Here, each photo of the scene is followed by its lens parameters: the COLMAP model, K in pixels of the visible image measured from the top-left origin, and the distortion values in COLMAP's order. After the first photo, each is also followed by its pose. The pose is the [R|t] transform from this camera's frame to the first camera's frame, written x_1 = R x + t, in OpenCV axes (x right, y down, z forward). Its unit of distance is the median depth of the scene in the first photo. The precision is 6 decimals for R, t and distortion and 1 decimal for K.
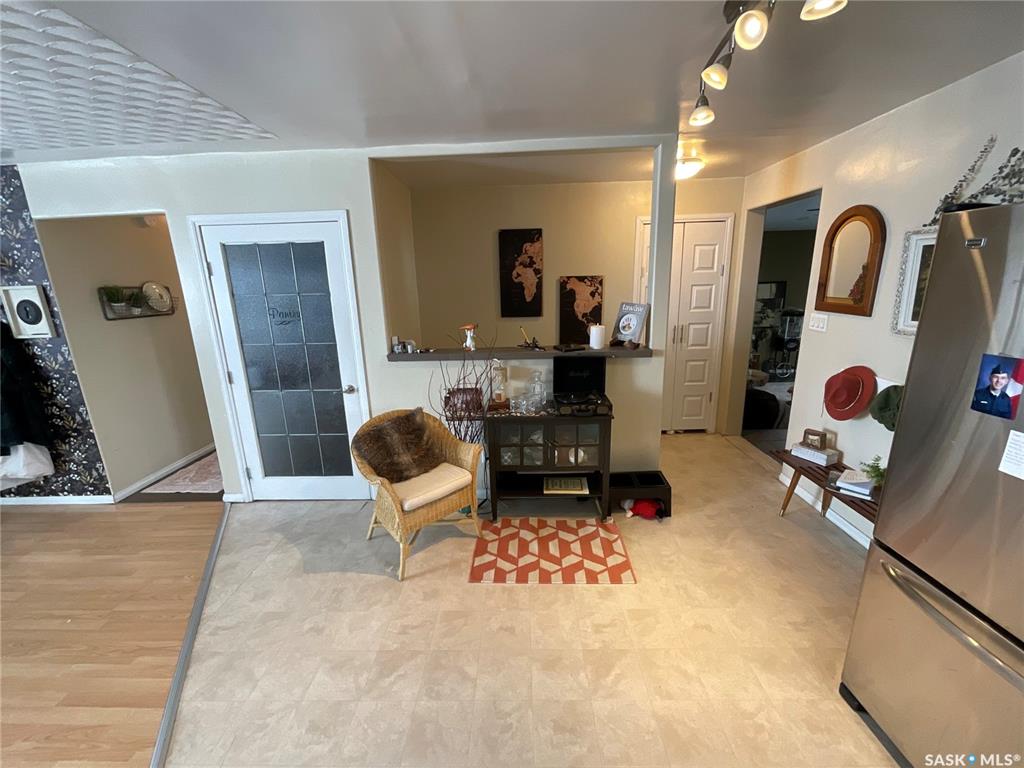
lens RADIAL K [[417.1, 0, 512.0], [0, 417.1, 384.0], [0, 0, 1]] dist [-0.000644, 0.000253]
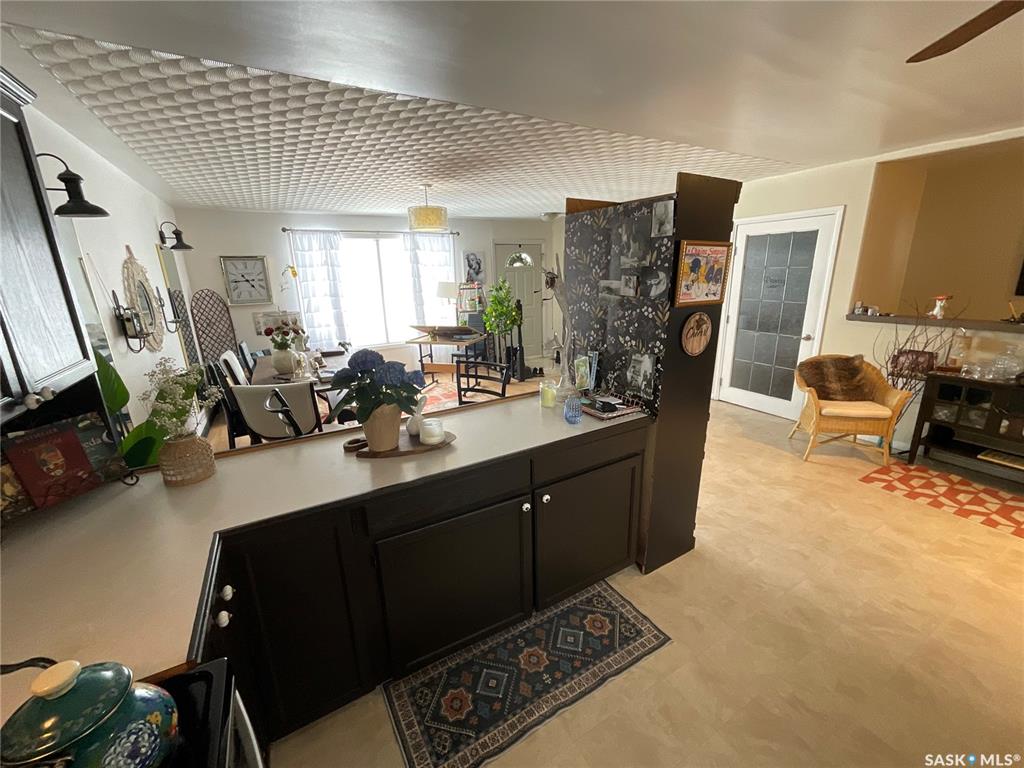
lens RADIAL K [[416.9, 0, 512.0], [0, 416.9, 384.0], [0, 0, 1]] dist [0.023231, -0.010319]
pose [[0.518968, 0.236430, -0.821446, 0.310658], [-0.191439, 0.968725, 0.157873, 0.141429], [0.833081, 0.075325, 0.547999, -0.619771]]
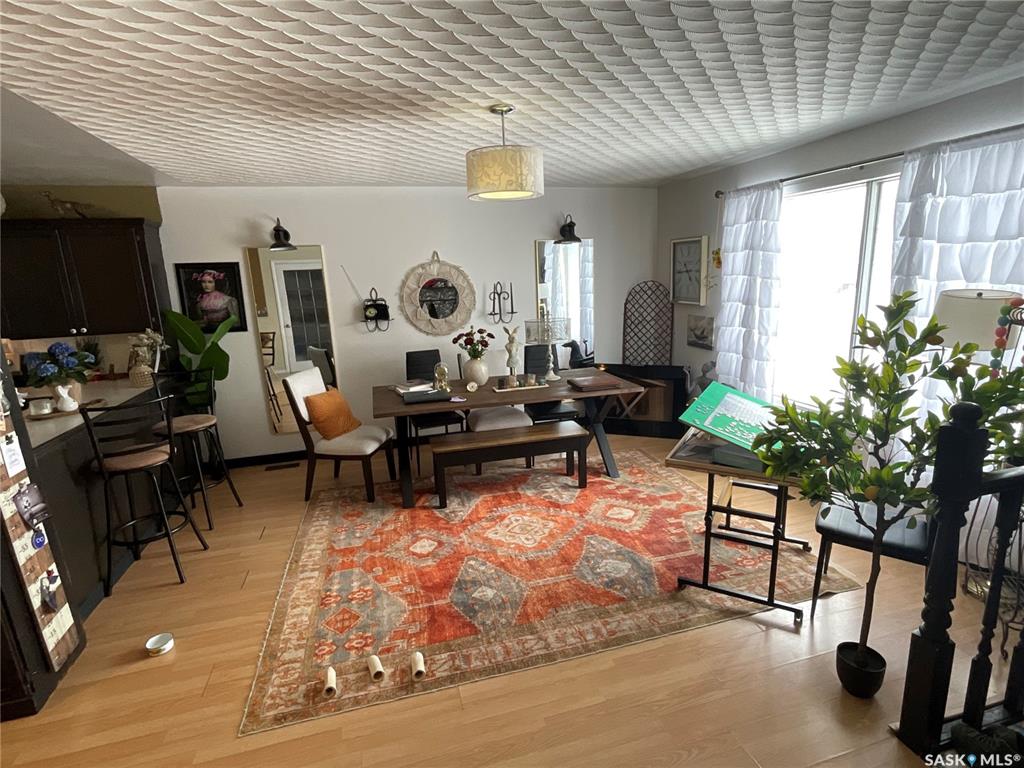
lens RADIAL K [[512.6, 0, 512.0], [0, 512.6, 384.0], [0, 0, 1]] dist [0.007142, 0.001135]
pose [[-0.955195, 0.131019, -0.265400, -1.051688], [0.000974, 0.898074, 0.439844, -0.229902], [0.295977, 0.419878, -0.857963, 0.980034]]
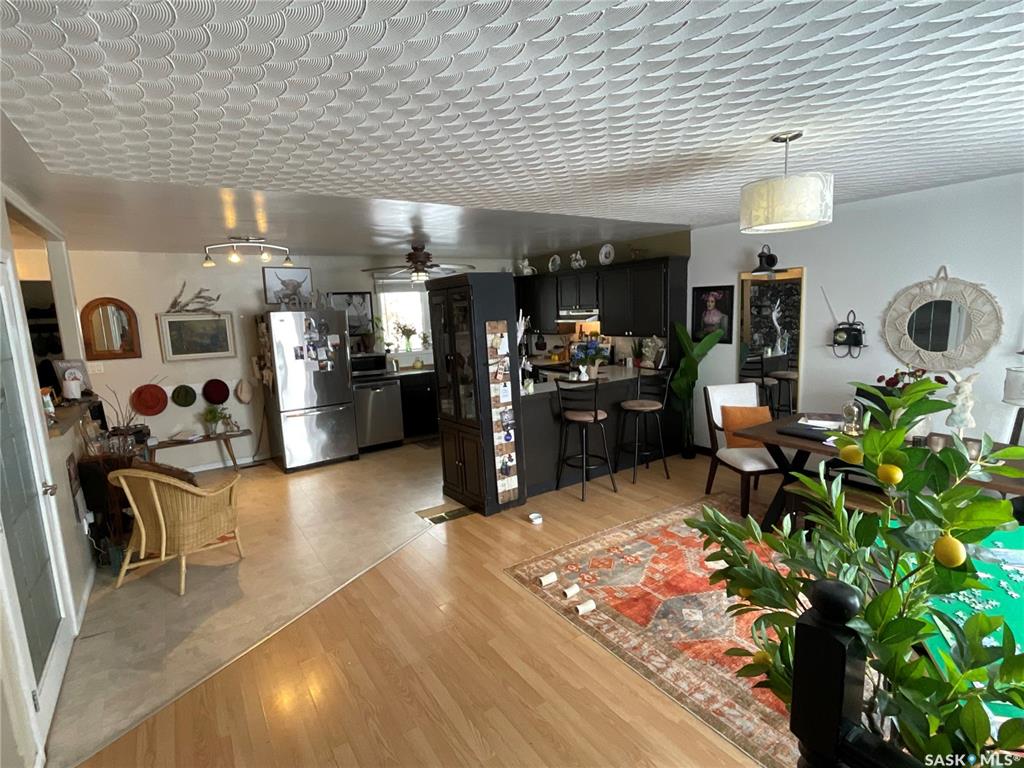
lens RADIAL K [[512.6, 0, 512.0], [0, 512.6, 384.0], [0, 0, 1]] dist [0.007142, 0.001135]
pose [[-0.584936, -0.065253, 0.808450, -1.826615], [0.250379, 0.933550, 0.256505, -0.214790], [-0.771467, 0.352458, -0.529729, 0.941901]]
